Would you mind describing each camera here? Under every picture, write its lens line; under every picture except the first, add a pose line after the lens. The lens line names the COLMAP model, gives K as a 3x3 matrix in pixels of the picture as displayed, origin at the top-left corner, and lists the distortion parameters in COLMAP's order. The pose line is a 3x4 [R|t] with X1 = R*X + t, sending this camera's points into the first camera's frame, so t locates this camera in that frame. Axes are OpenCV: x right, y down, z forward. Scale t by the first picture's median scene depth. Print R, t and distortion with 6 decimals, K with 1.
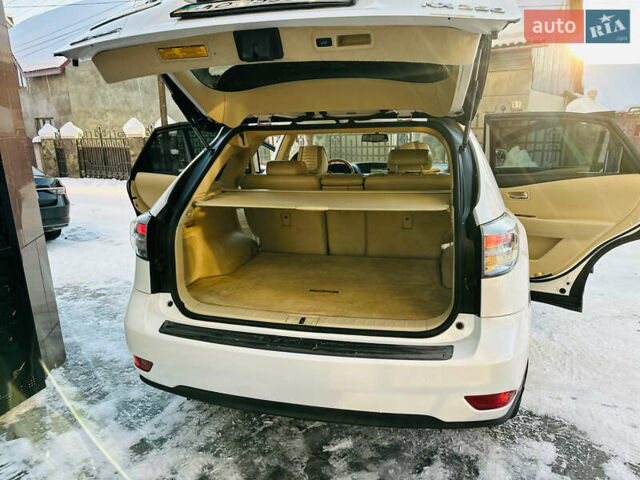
lens RADIAL K [[429.6, 0, 324.5], [0, 429.6, 247.2], [0, 0, 1]] dist [0.032203, -0.025114]
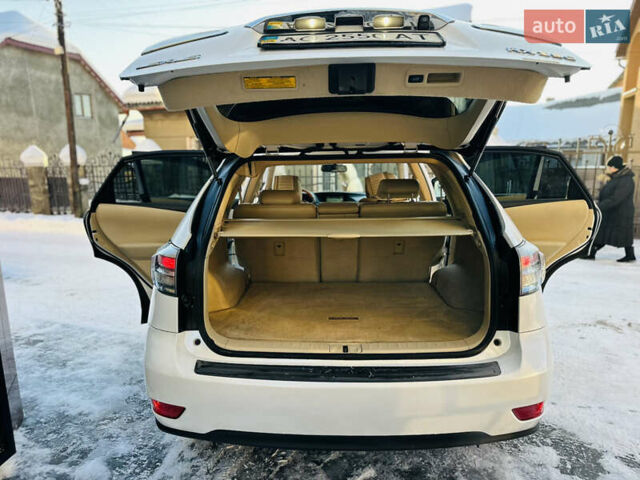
lens RADIAL K [[426.9, 0, 318.5], [0, 426.9, 248.7], [0, 0, 1]] dist [0.040569, -0.033783]
pose [[0.980742, -0.032140, 0.192644, -0.236182], [0.044164, 0.997313, -0.058447, -0.004269], [-0.190247, 0.065830, 0.979527, 0.021836]]
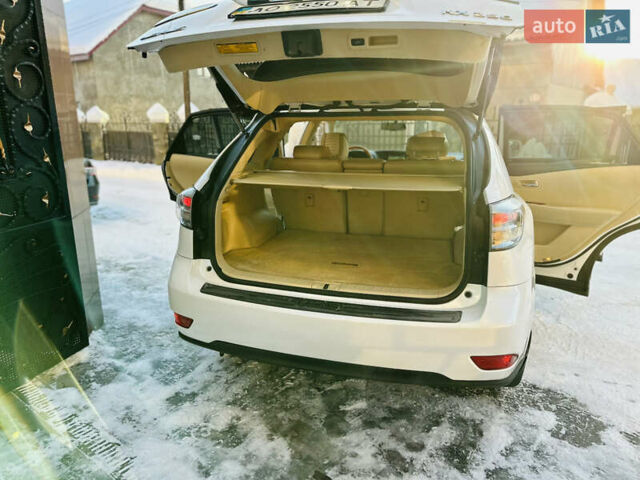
lens RADIAL K [[427.7, 0, 323.4], [0, 427.7, 233.1], [0, 0, 1]] dist [0.045713, -0.040561]
pose [[0.999012, 0.029489, -0.033252, -0.021071], [-0.029693, 0.999543, -0.005673, 0.030617], [0.033070, 0.006654, 0.999431, -0.093380]]
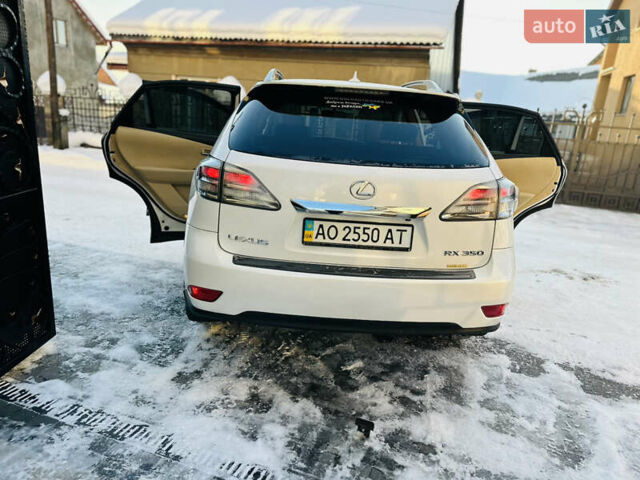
lens RADIAL K [[421.8, 0, 321.8], [0, 421.8, 239.4], [0, 0, 1]] dist [0.076416, -0.076410]
pose [[0.965910, 0.014114, 0.258493, -0.359287], [-0.020842, 0.999511, 0.023307, 0.080829], [-0.258037, -0.027900, 0.965732, -0.108874]]
